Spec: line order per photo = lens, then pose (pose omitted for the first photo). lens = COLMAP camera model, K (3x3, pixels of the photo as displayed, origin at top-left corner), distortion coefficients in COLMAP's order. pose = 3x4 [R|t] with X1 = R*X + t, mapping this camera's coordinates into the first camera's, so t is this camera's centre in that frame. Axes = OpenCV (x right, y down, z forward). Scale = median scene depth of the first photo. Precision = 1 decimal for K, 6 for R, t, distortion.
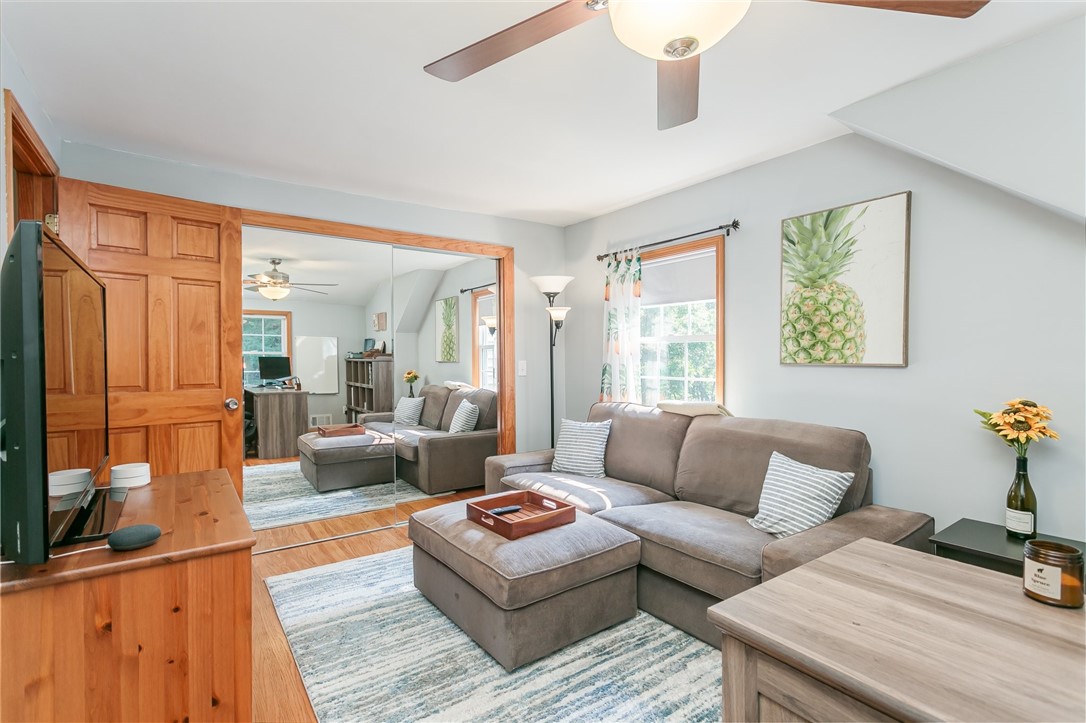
lens RADIAL K [[530.9, 0, 541.2], [0, 530.9, 357.1], [0, 0, 1]] dist [0.020081, 0.000365]
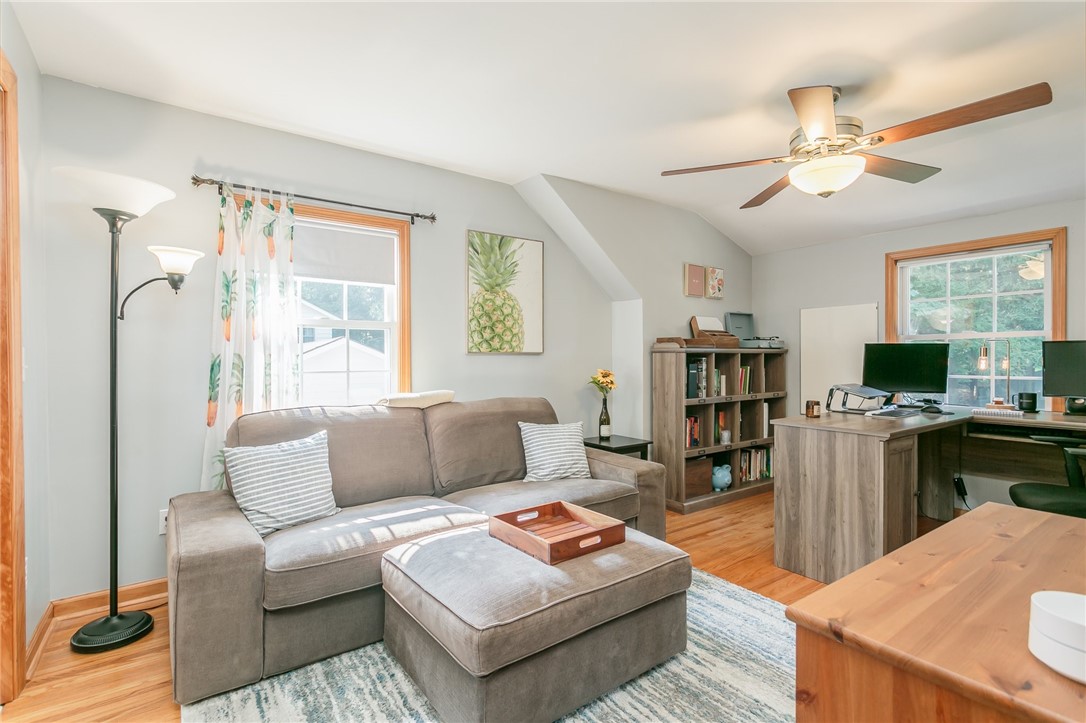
lens RADIAL K [[530.9, 0, 541.2], [0, 530.9, 357.1], [0, 0, 1]] dist [0.020081, 0.000365]
pose [[-0.031710, 0.008776, 0.999459, -0.750040], [0.009911, 0.999915, -0.008466, 0.035334], [-0.999448, 0.009637, -0.031794, 0.924706]]
